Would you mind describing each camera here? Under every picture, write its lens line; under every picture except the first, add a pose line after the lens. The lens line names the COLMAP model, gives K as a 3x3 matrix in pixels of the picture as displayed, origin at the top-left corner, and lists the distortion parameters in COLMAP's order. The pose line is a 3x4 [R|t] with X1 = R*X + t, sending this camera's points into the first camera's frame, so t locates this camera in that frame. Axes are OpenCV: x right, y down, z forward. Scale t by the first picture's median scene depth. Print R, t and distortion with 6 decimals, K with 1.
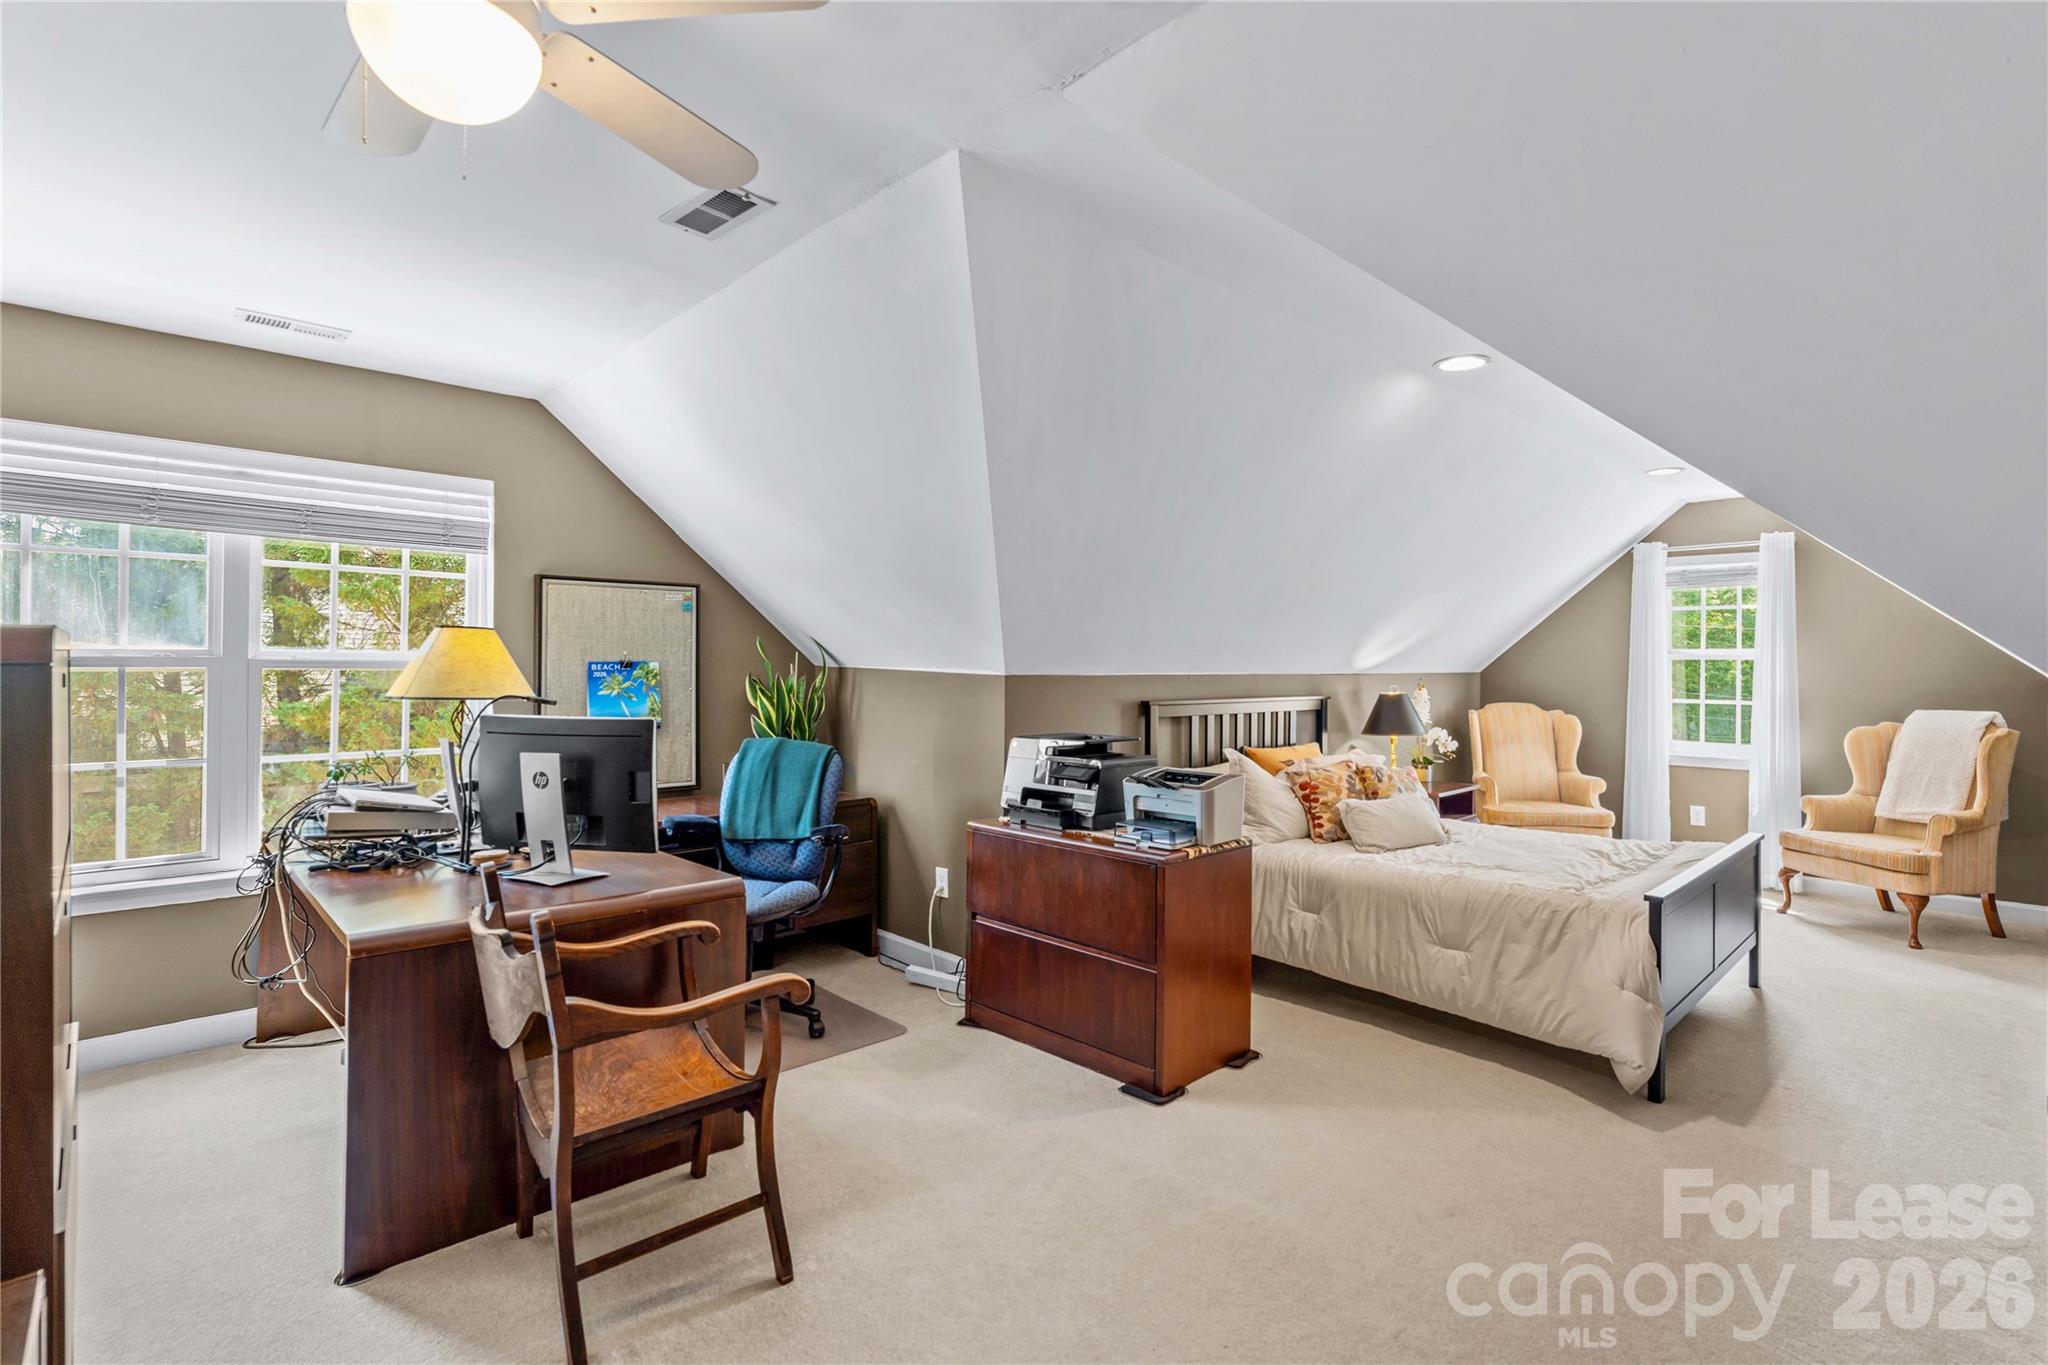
lens RADIAL K [[949.0, 0, 1025.7], [0, 949.0, 659.5], [0, 0, 1]] dist [-0.000529, 0.000347]
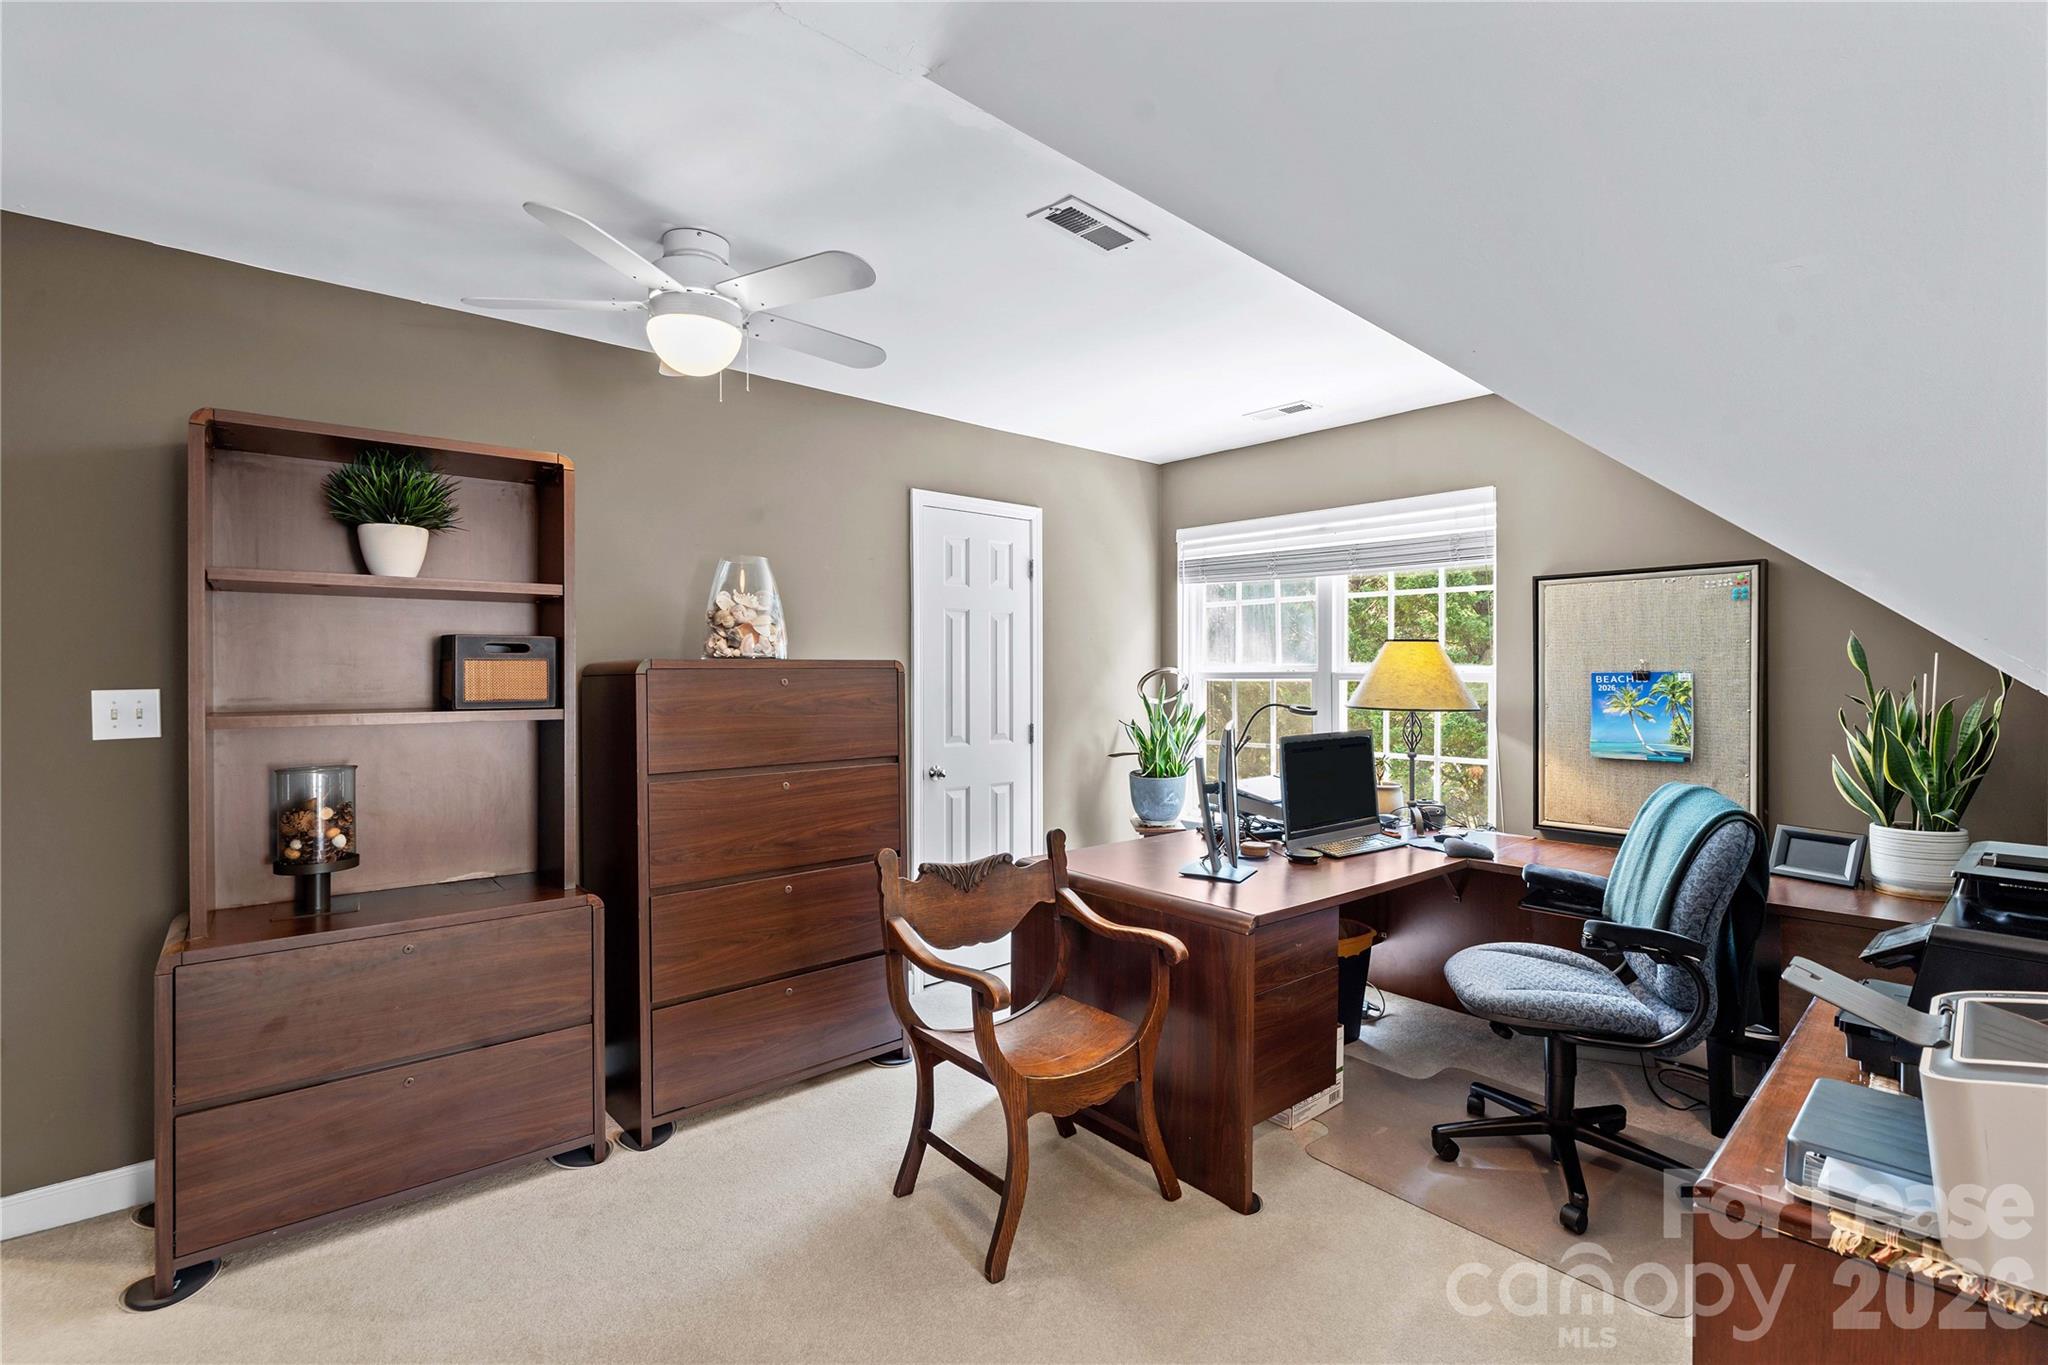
lens RADIAL K [[949.0, 0, 1025.7], [0, 949.0, 659.5], [0, 0, 1]] dist [-0.000529, 0.000347]
pose [[-0.044849, -0.021237, -0.998768, 0.409801], [0.004072, 0.999762, -0.021441, 0.006823], [0.998985, -0.005029, -0.044752, 0.555307]]
